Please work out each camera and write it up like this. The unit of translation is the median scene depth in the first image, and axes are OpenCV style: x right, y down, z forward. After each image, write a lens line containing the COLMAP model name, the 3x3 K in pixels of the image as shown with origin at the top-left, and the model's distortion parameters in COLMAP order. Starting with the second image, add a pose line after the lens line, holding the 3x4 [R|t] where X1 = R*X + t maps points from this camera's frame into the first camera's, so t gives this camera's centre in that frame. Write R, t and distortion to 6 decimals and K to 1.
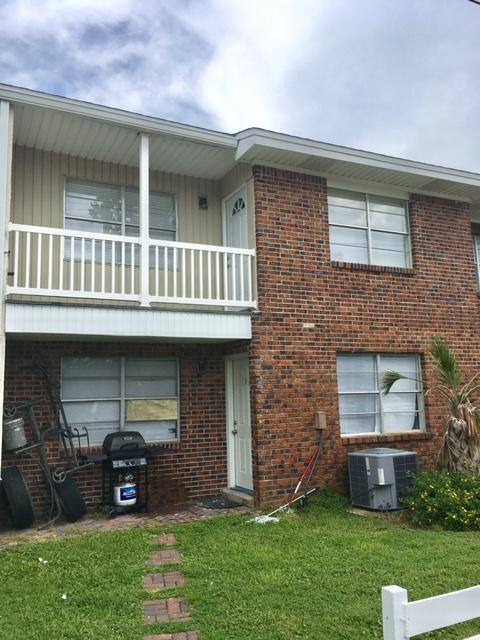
lens RADIAL K [[551.7, 0, 237.3], [0, 551.7, 311.2], [0, 0, 1]] dist [0.074841, -0.099044]
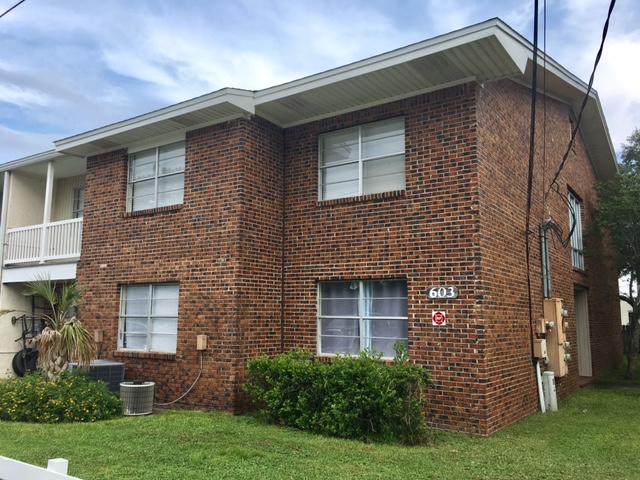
lens RADIAL K [[551.7, 0, 312.9], [0, 551.7, 235.0], [0, 0, 1]] dist [0.074841, -0.099044]
pose [[0.482777, -0.097894, -0.870255, 1.505845], [0.115080, 0.992207, -0.047772, 0.071849], [0.868149, -0.077086, 0.490280, 0.750485]]
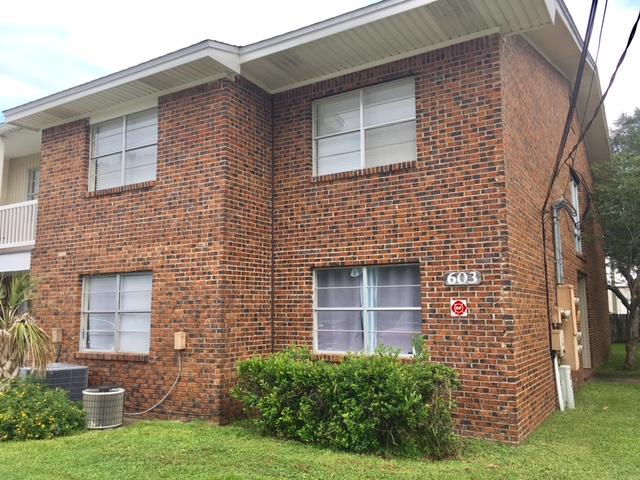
lens RADIAL K [[551.7, 0, 312.9], [0, 551.7, 235.0], [0, 0, 1]] dist [0.074841, -0.099044]
pose [[0.529627, -0.093539, -0.843058, 1.352112], [0.124751, 0.991683, -0.031658, 0.085280], [0.839007, -0.088405, 0.536891, 0.781030]]
